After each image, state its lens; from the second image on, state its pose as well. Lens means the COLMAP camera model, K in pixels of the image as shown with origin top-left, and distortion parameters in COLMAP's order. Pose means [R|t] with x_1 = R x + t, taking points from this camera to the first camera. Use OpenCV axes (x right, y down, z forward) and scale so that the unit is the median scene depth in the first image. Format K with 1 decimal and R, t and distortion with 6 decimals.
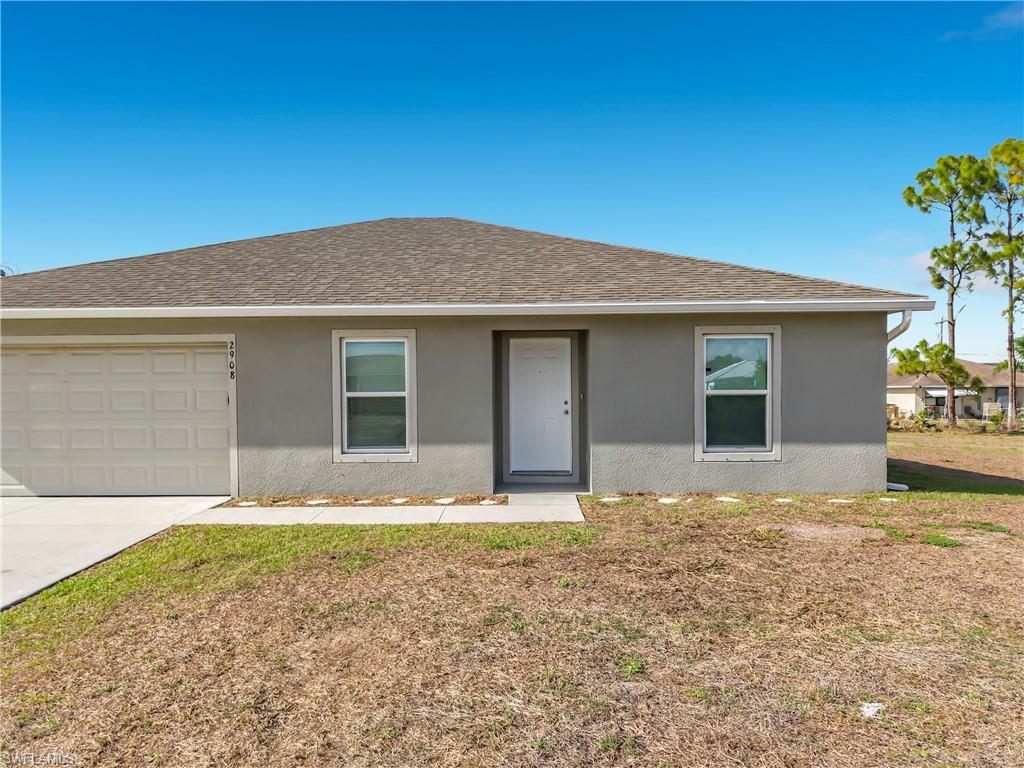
lens RADIAL K [[716.3, 0, 515.7], [0, 716.3, 405.7], [0, 0, 1]] dist [0.093912, -0.177848]
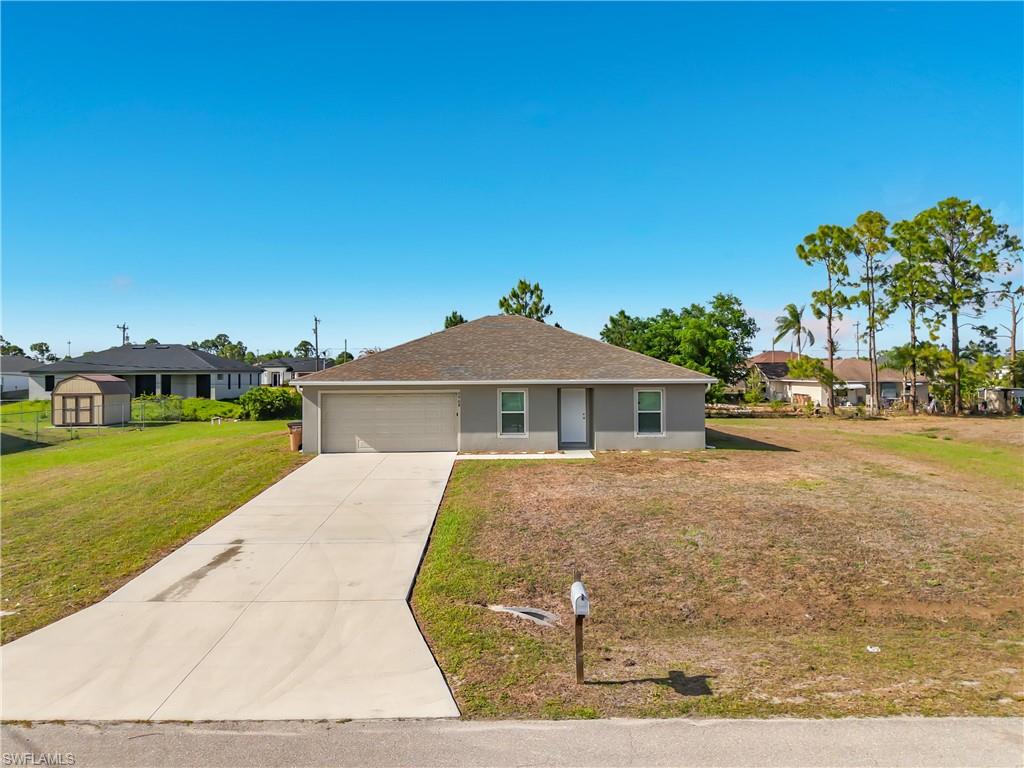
lens RADIAL K [[668.1, 0, 512.0], [0, 668.1, 384.0], [0, 0, 1]] dist [0.040091, -0.000394]
pose [[0.999627, 0.000513, 0.027323, -0.260796], [-0.000326, 0.999976, -0.006870, -0.100966], [-0.027326, 0.006859, 0.999603, -1.415991]]
